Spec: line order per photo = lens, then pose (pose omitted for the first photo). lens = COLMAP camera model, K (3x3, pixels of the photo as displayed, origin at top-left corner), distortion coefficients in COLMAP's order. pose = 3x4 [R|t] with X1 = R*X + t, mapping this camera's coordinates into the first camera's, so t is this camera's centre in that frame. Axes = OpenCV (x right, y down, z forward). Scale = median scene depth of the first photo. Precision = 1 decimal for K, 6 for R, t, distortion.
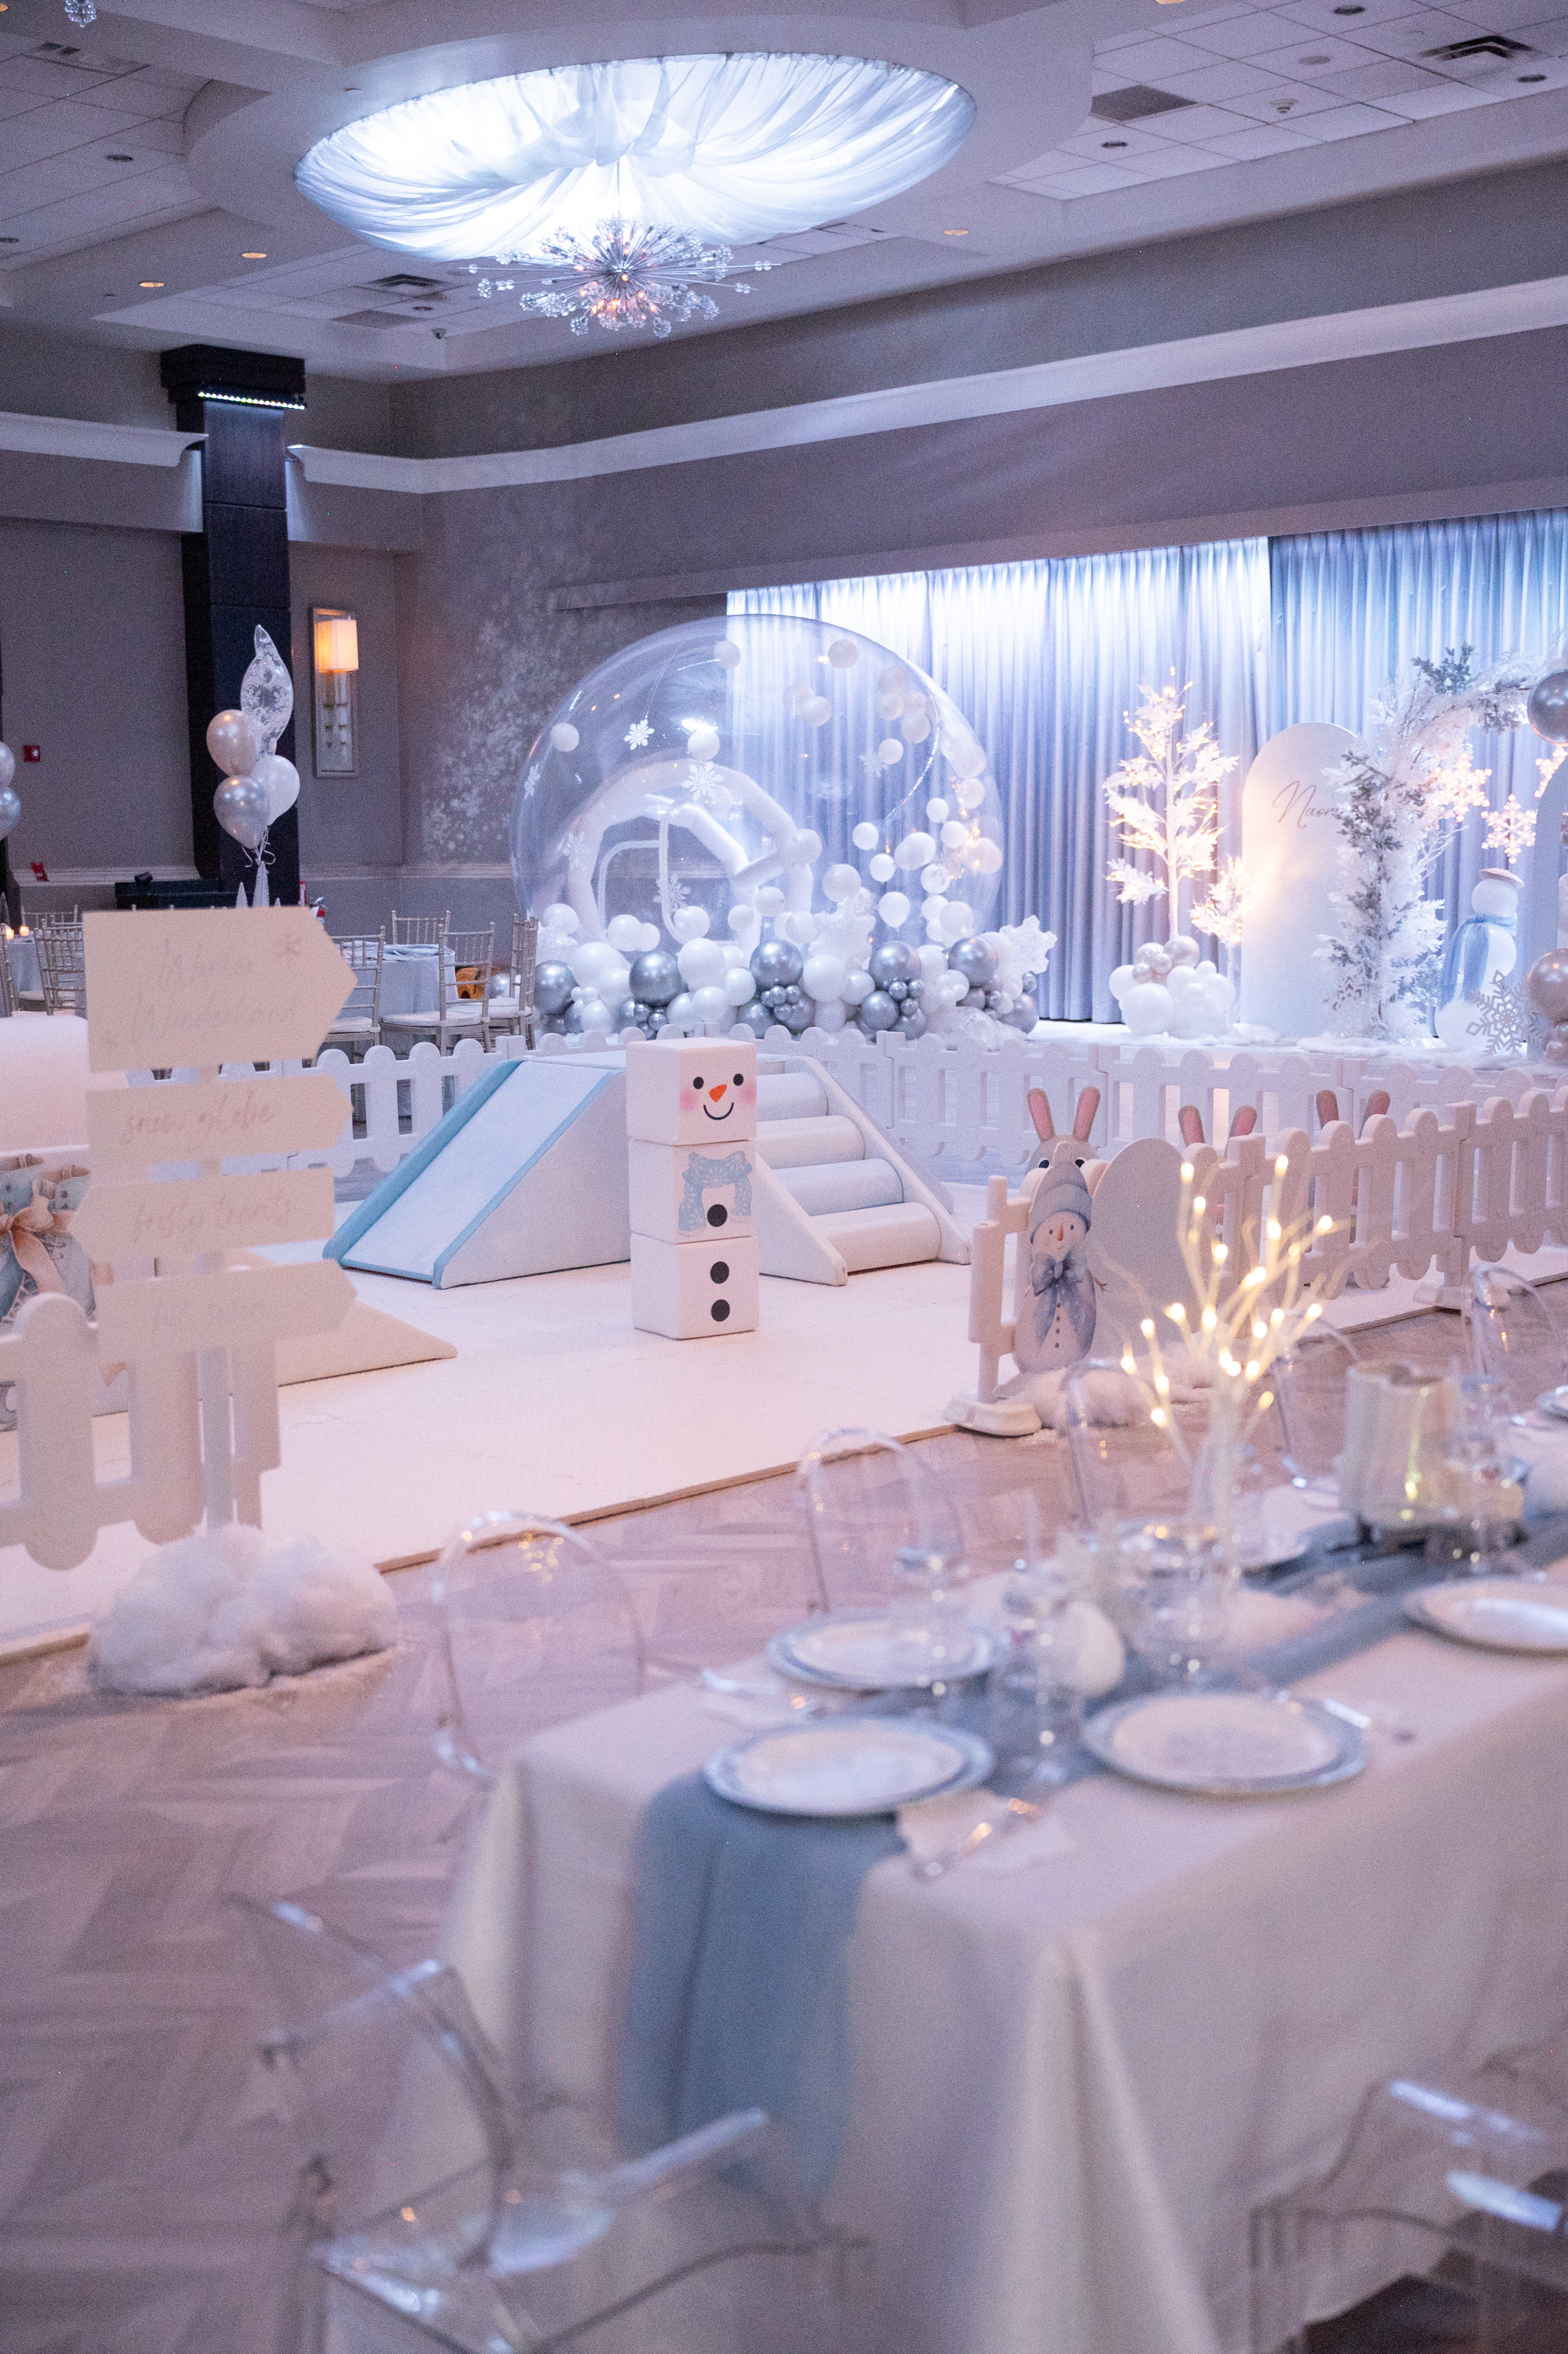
lens RADIAL K [[2640.2, 0, 784.0], [0, 2640.2, 1177.0], [0, 0, 1]] dist [-0.006950, 0.027317]
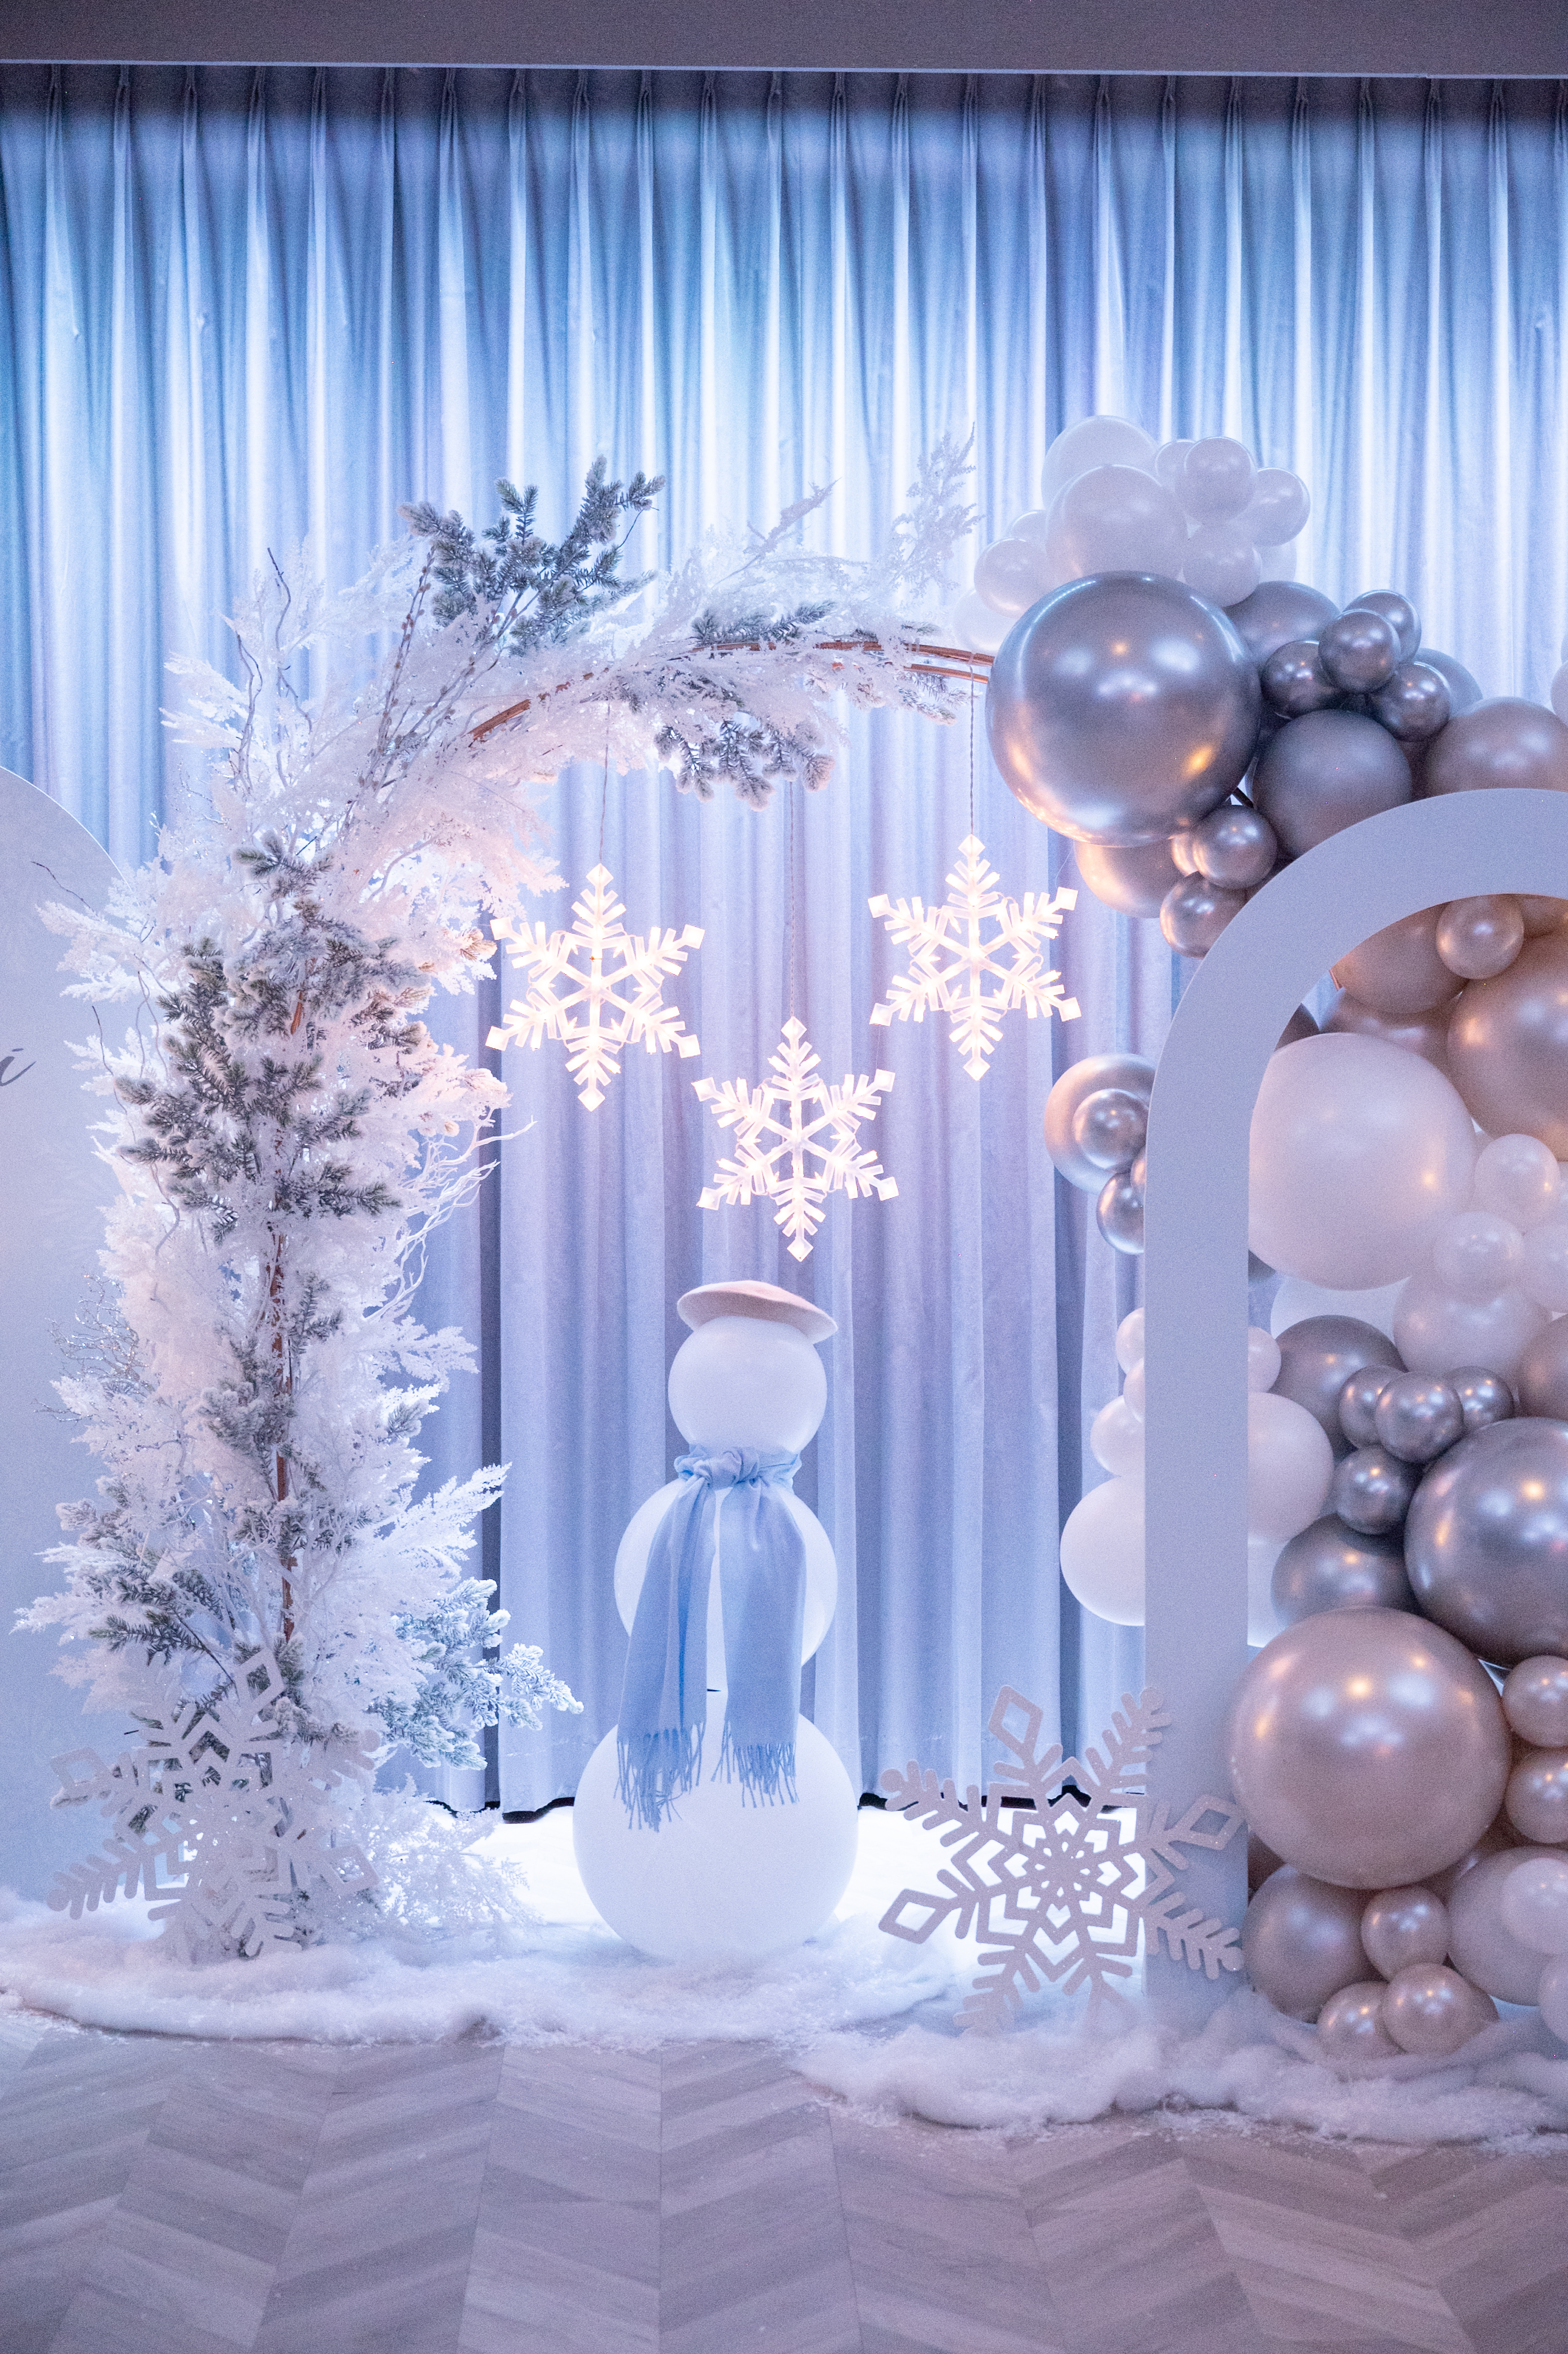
lens RADIAL K [[3460.1, 0, 784.0], [0, 3460.1, 1177.0], [0, 0, 1]] dist [-0.027727, -0.036819]
pose [[0.678709, -0.024601, 0.733995, 0.005165], [0.090204, 0.994664, -0.050072, -0.103590], [-0.728847, 0.100194, 0.677306, 0.711439]]
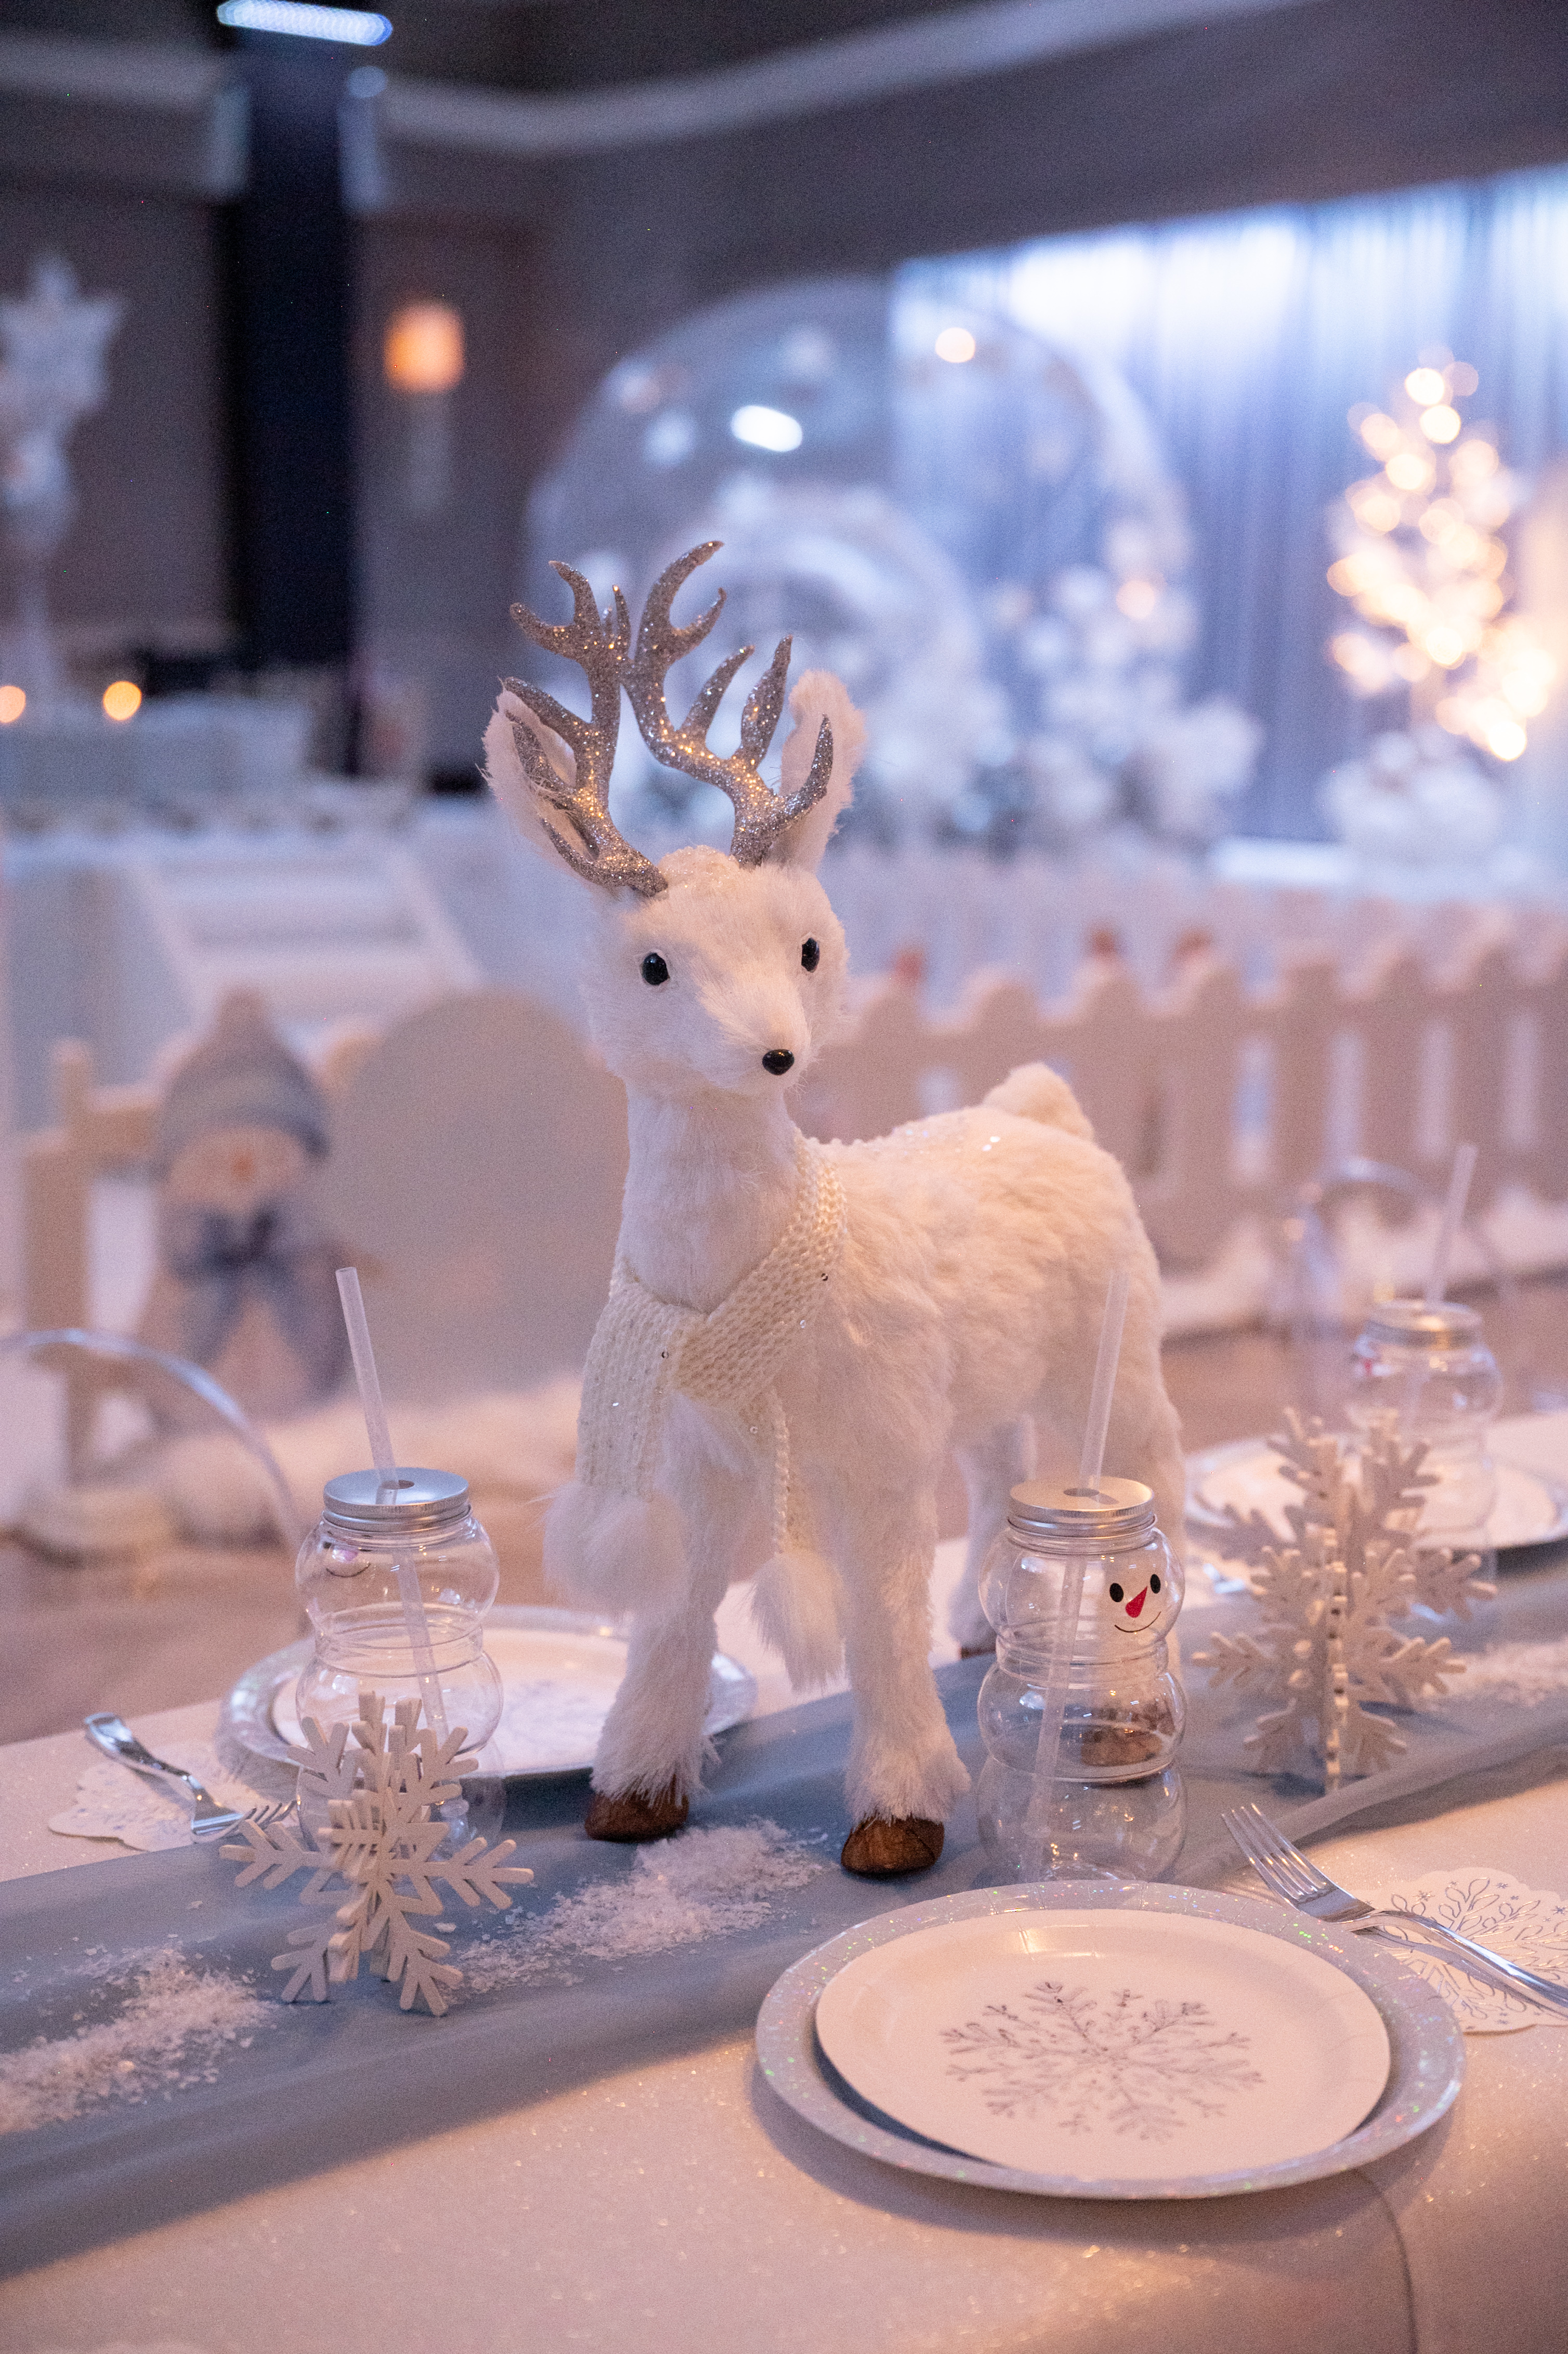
lens RADIAL K [[3062.5, 0, 899.8], [0, 3062.5, 1177.3], [0, 0, 1]] dist [0.010534, 0.007513]
pose [[0.992986, 0.039085, -0.111586, 0.108960], [-0.034503, 0.998492, 0.042708, -0.002216], [0.113087, -0.038559, 0.992837, 0.155080]]
